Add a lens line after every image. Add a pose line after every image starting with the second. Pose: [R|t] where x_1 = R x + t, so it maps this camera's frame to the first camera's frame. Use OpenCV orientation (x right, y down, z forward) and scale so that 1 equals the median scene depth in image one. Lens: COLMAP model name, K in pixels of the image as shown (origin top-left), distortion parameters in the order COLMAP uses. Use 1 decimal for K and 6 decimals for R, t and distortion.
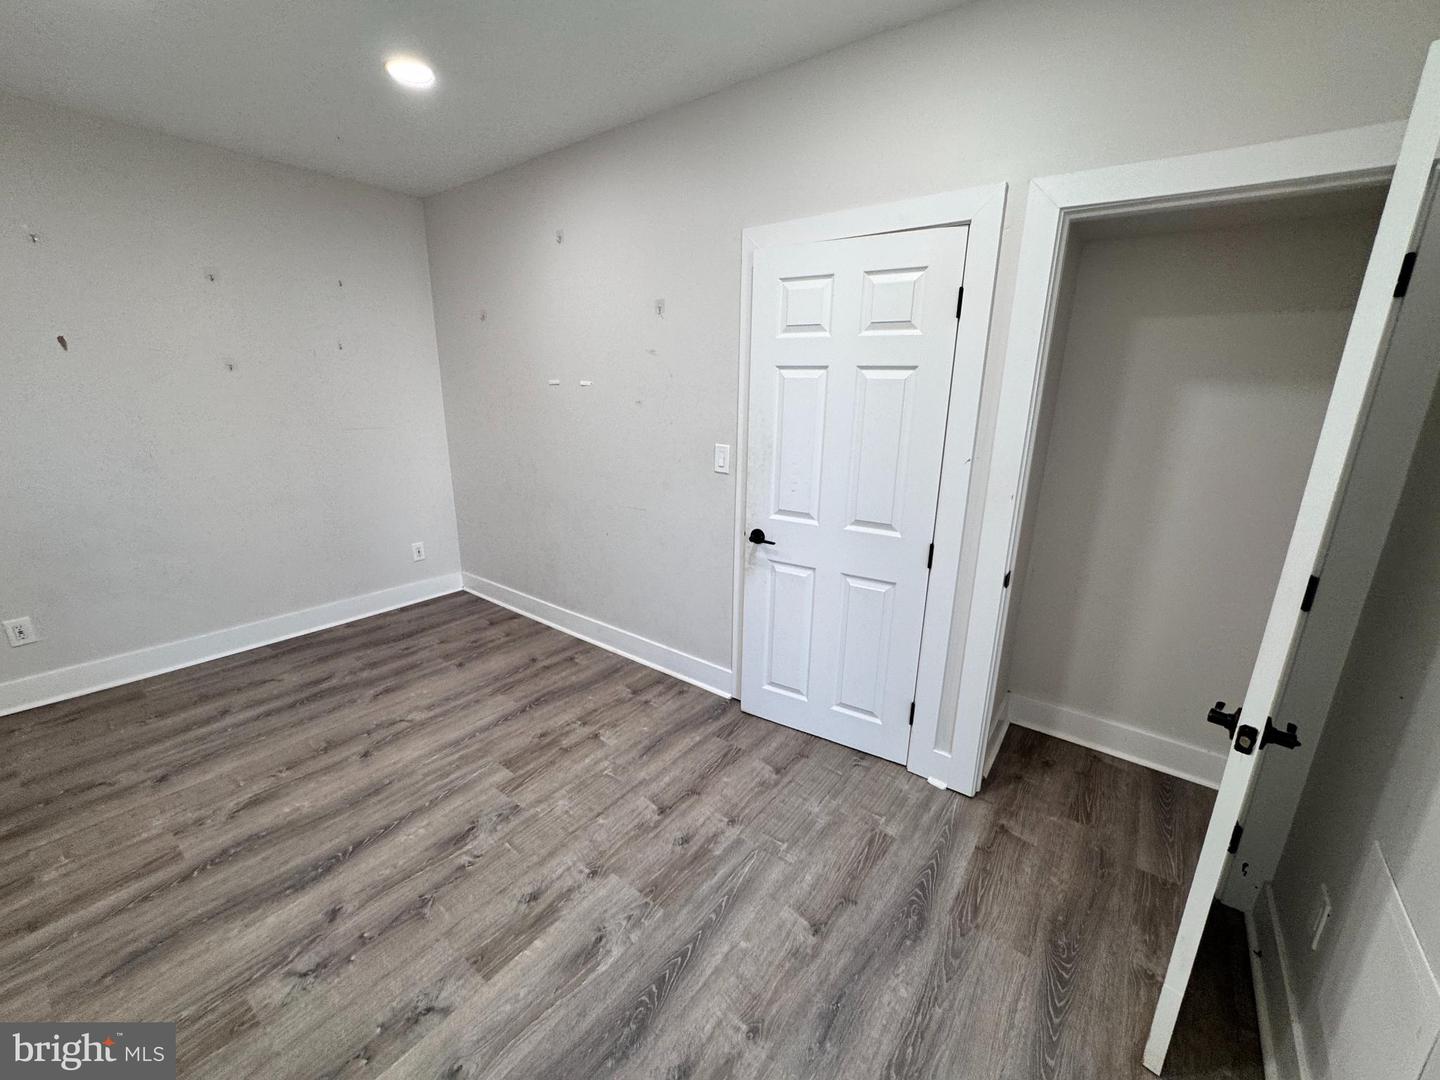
lens RADIAL K [[577.5, 0, 716.0], [0, 577.5, 539.3], [0, 0, 1]] dist [-0.002178, 0.000434]
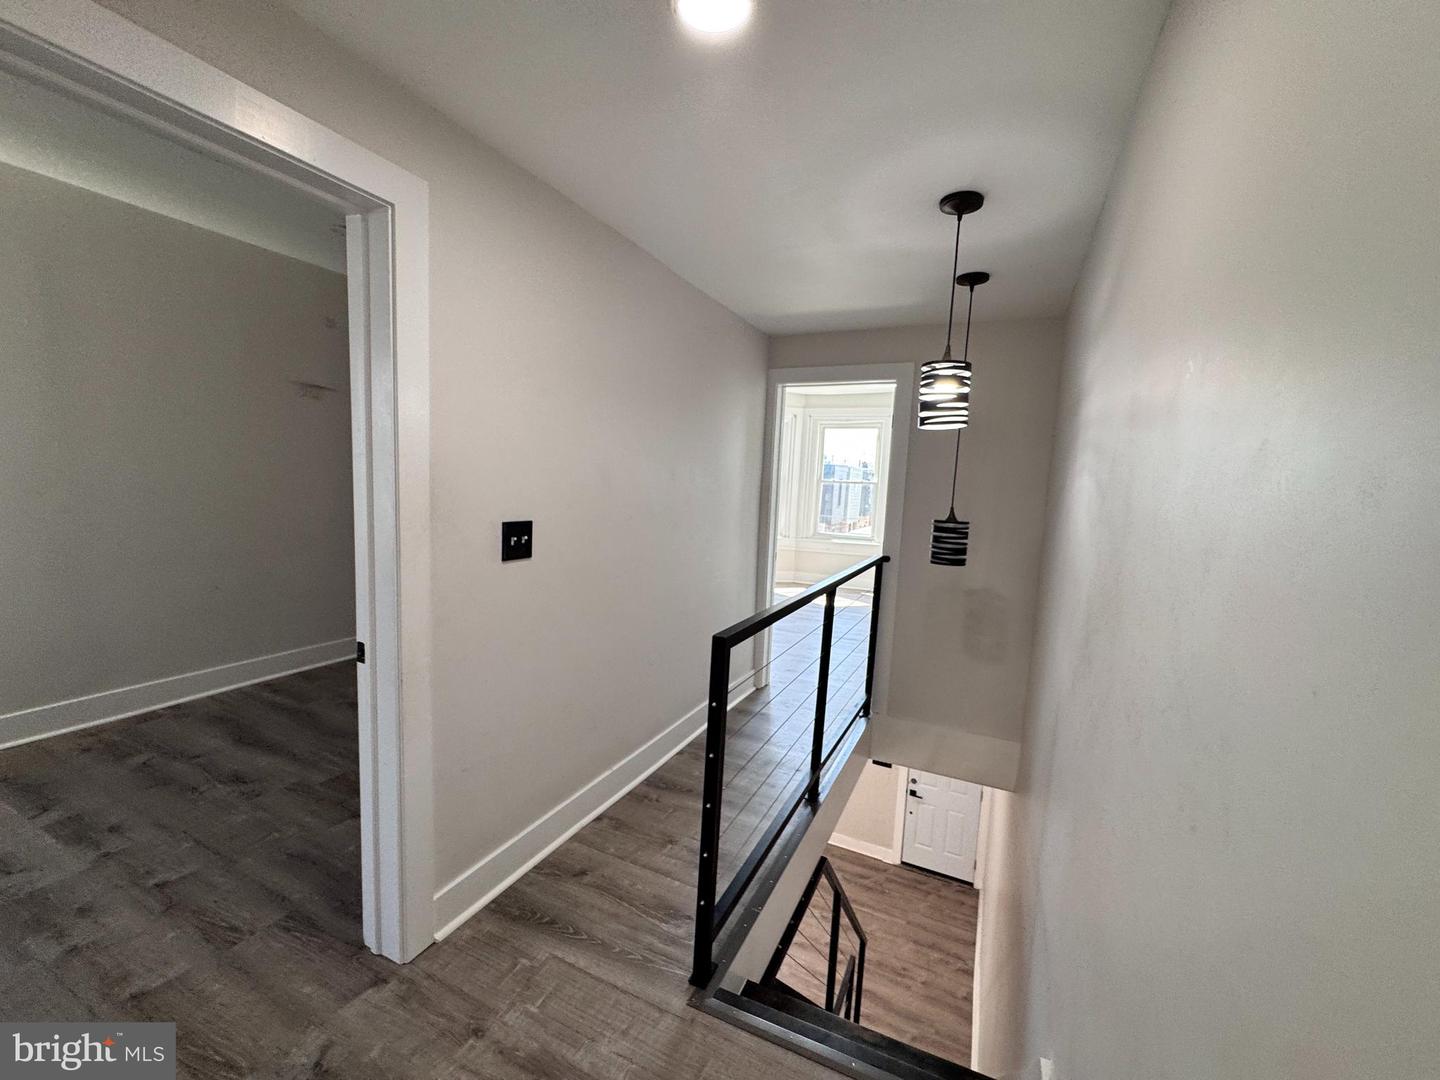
lens RADIAL K [[577.5, 0, 721.7], [0, 577.5, 539.1], [0, 0, 1]] dist [-0.002178, 0.000434]
pose [[0.208593, 0.102545, -0.972612, 0.919640], [-0.301278, 0.952862, 0.035849, -0.341069], [0.930441, 0.285548, 0.229655, 1.482812]]
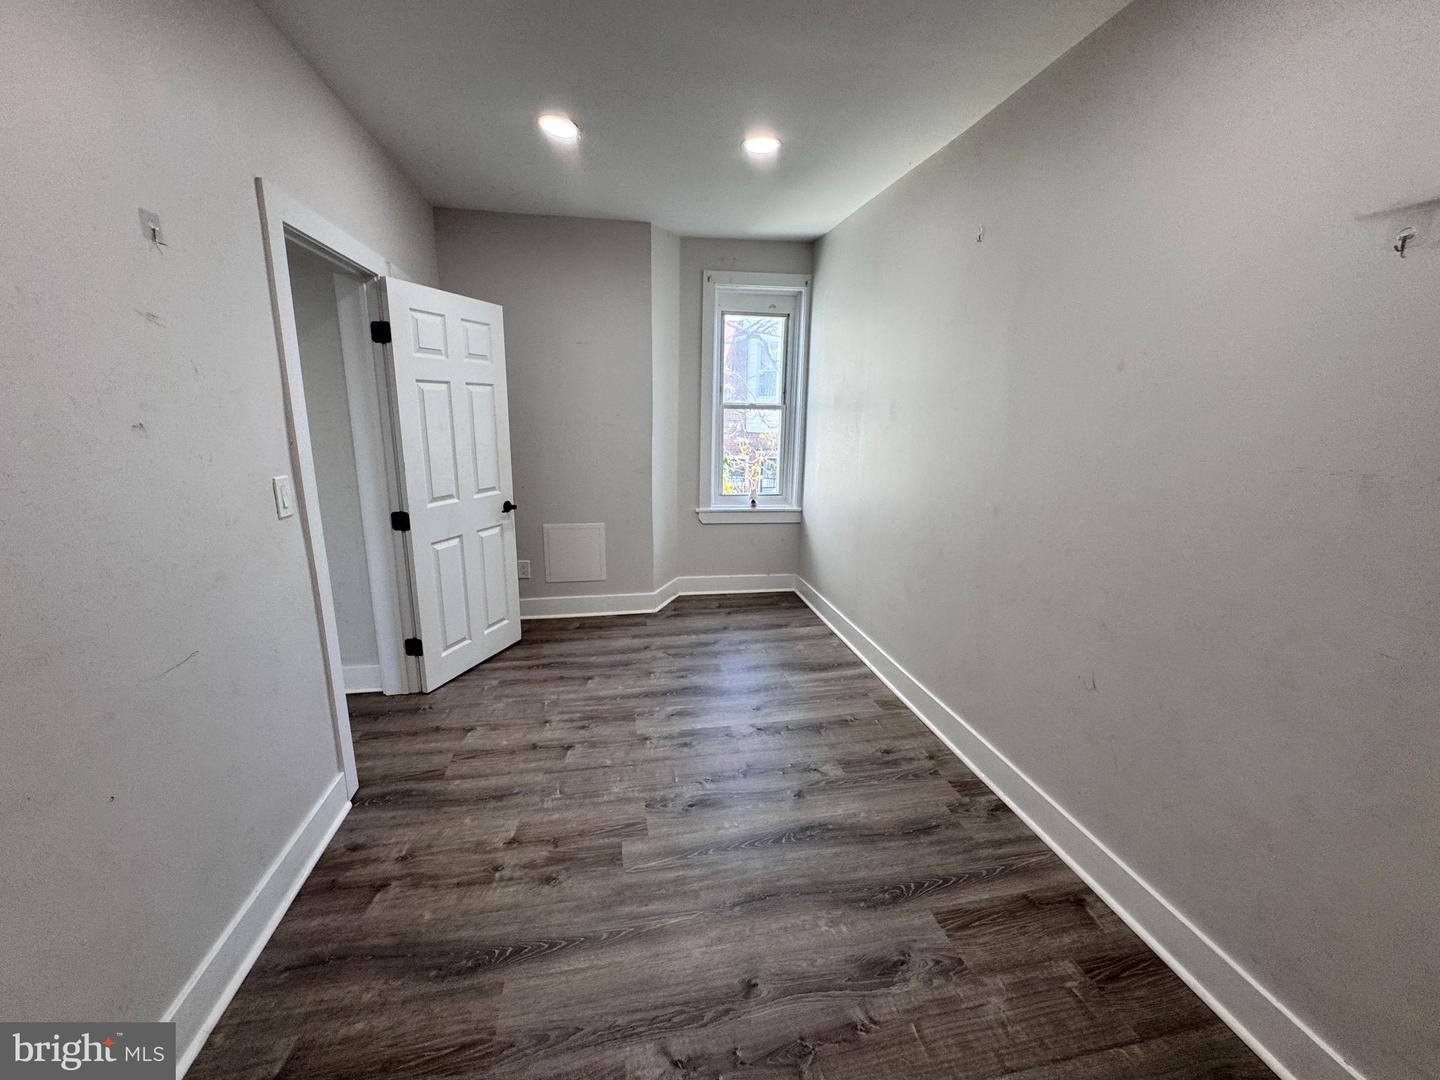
lens RADIAL K [[577.5, 0, 717.2], [0, 577.5, 541.2], [0, 0, 1]] dist [-0.002178, 0.000434]
pose [[-0.746330, -0.177862, 0.641371, -1.044915], [0.147535, 0.895451, 0.420001, -0.385998], [-0.649018, 0.408085, -0.642061, 1.428580]]
